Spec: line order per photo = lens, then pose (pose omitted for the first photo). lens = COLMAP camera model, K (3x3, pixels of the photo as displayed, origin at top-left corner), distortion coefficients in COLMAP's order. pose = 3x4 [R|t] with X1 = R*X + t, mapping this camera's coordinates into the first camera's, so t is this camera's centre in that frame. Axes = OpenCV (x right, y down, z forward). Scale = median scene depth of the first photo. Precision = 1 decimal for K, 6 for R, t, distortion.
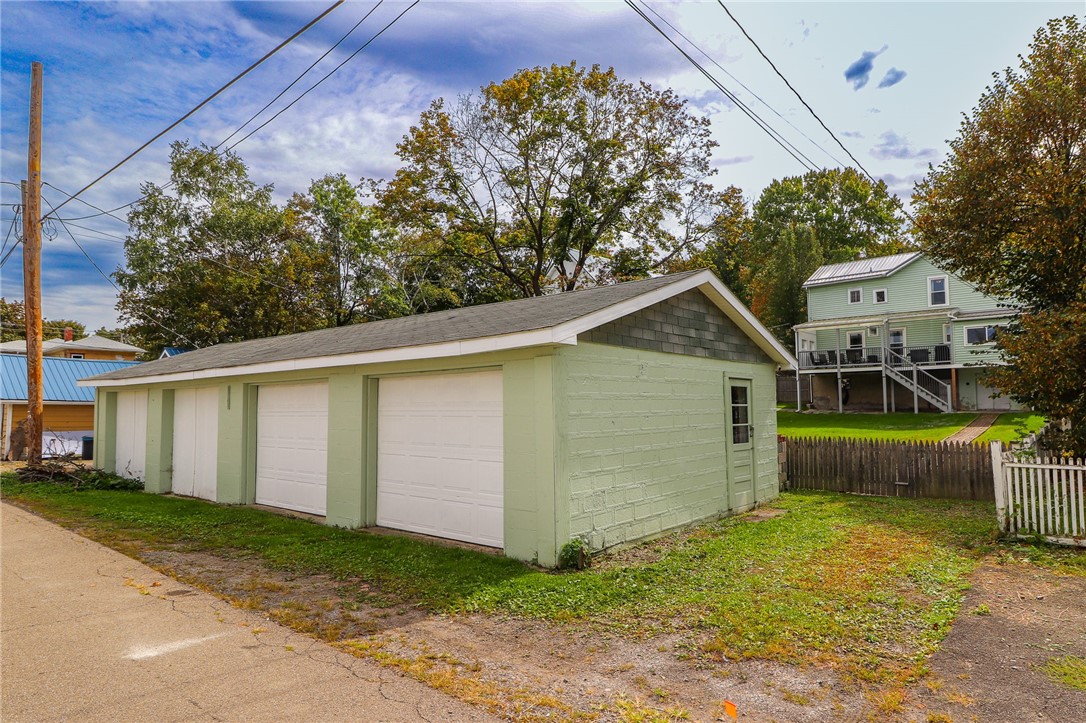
lens RADIAL K [[664.9, 0, 547.2], [0, 664.9, 369.9], [0, 0, 1]] dist [-0.006567, -0.001658]
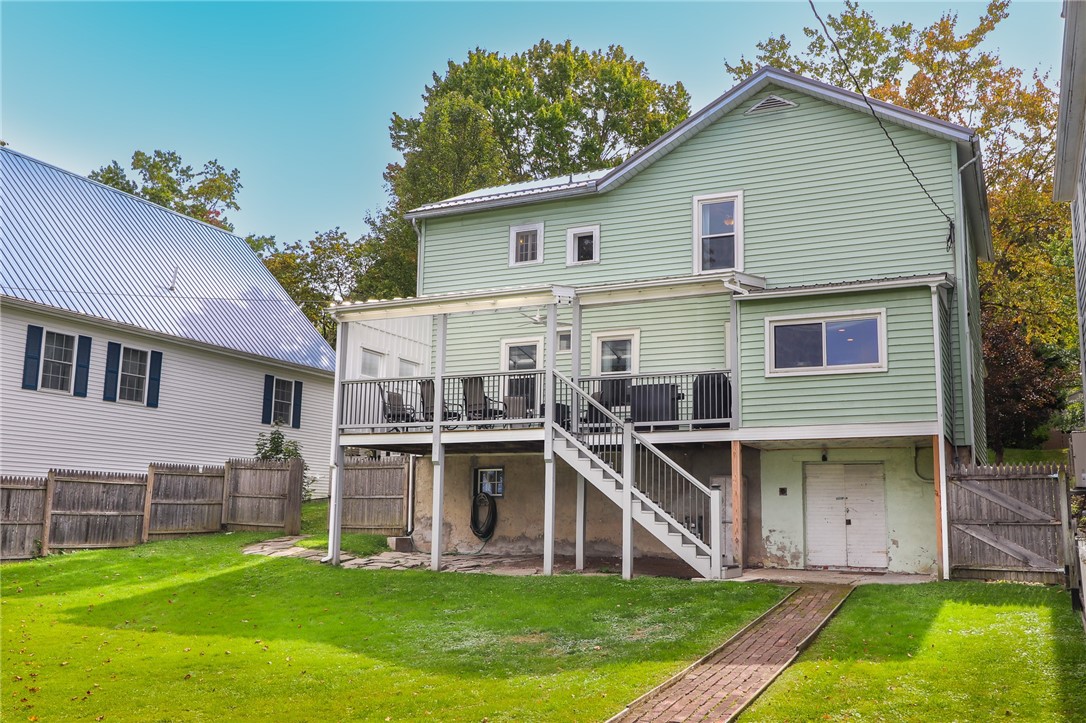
lens RADIAL K [[968.3, 0, 588.0], [0, 968.3, 385.7], [0, 0, 1]] dist [0.003409, 0.004165]
pose [[0.955748, 0.062289, 0.287517, 0.381123], [-0.037430, 0.995132, -0.091168, 0.016003], [-0.291796, 0.076372, 0.953427, 0.530286]]
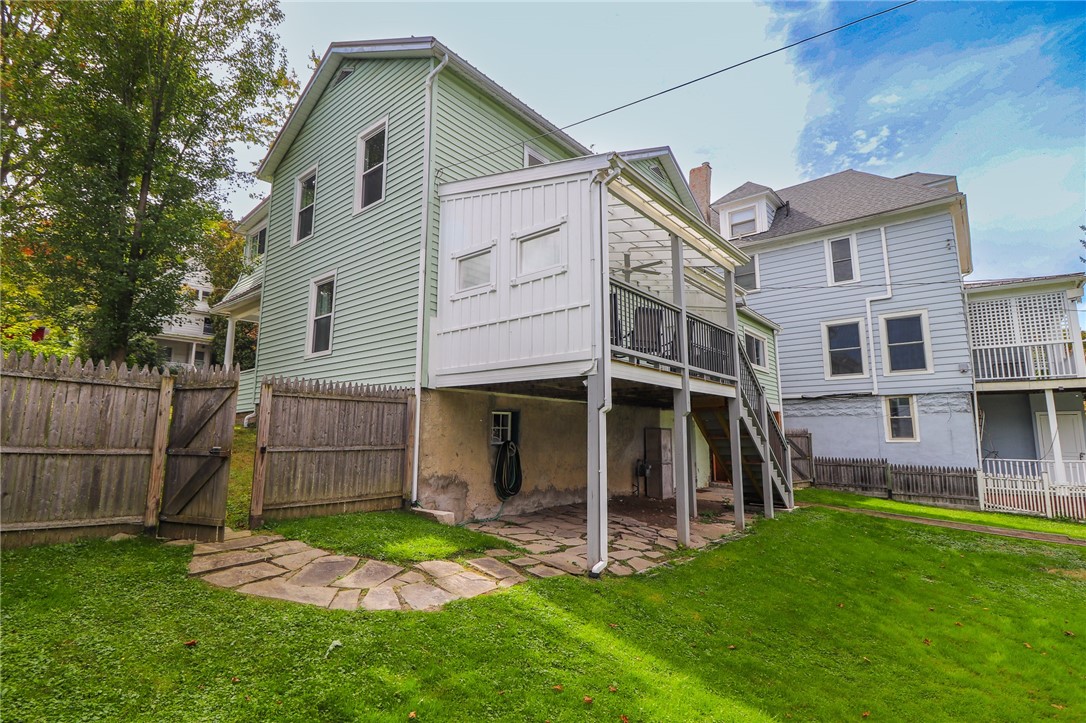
lens RADIAL K [[517.7, 0, 539.5], [0, 517.7, 361.3], [0, 0, 1]] dist [-0.013558, -0.001103]
pose [[-0.016721, 0.150364, 0.988489, 0.234536], [-0.062329, 0.986548, -0.151123, 0.027979], [-0.997916, -0.064139, -0.007124, 1.093159]]
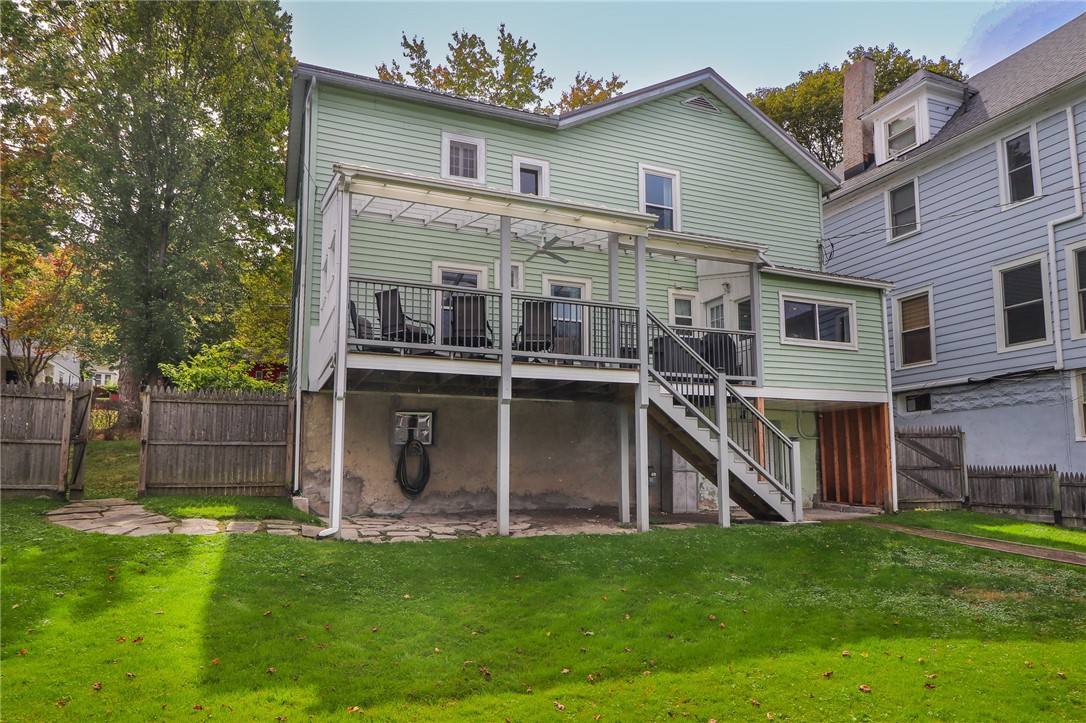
lens RADIAL K [[735.9, 0, 605.8], [0, 735.9, 400.0], [0, 0, 1]] dist [-0.002327, -0.002705]
pose [[0.399242, 0.098939, 0.911492, 0.195466], [-0.048033, 0.995052, -0.086971, 0.036538], [-0.915587, -0.009060, 0.402019, 0.870863]]
